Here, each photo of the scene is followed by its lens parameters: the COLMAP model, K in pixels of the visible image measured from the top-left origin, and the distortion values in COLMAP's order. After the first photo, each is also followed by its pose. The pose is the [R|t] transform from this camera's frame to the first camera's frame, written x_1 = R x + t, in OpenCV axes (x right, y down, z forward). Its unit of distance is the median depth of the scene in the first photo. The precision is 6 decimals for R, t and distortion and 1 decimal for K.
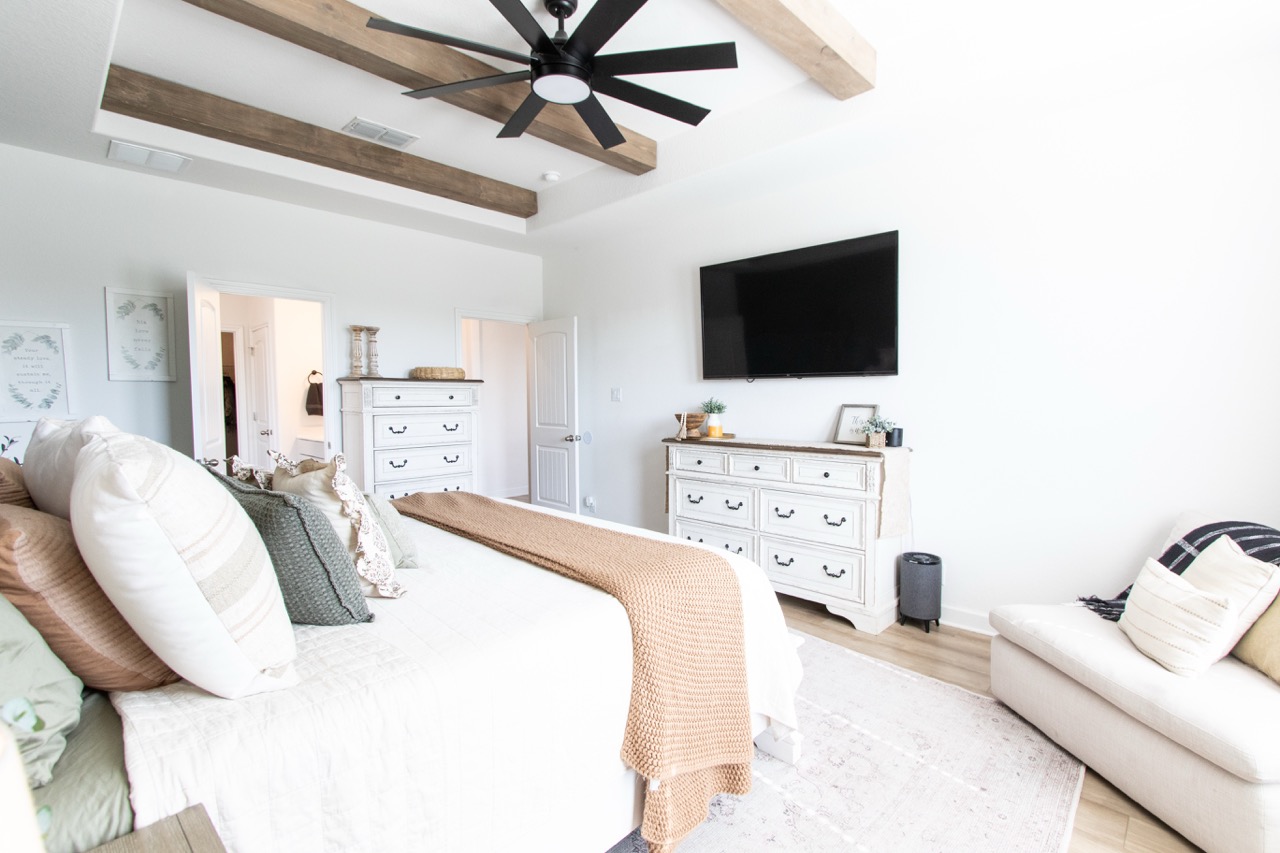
lens RADIAL K [[581.4, 0, 641.9], [0, 581.4, 420.6], [0, 0, 1]] dist [0.008742, 0.000203]
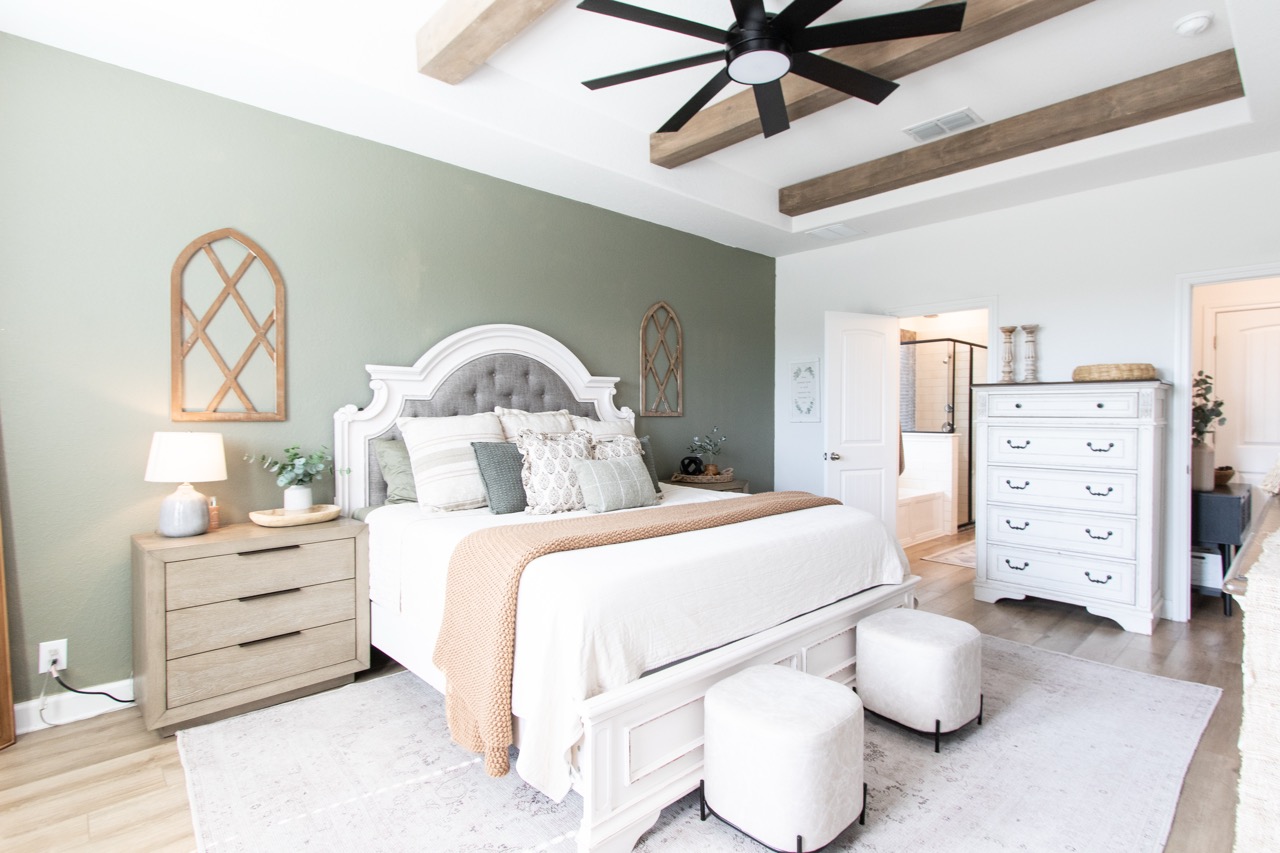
lens RADIAL K [[621.5, 0, 641.4], [0, 621.5, 424.8], [0, 0, 1]] dist [-0.002415, -0.000134]
pose [[-0.049760, 0.019340, -0.998574, 0.553712], [-0.048420, 0.998590, 0.021753, -0.005959], [0.997587, 0.049434, -0.048753, 0.549617]]
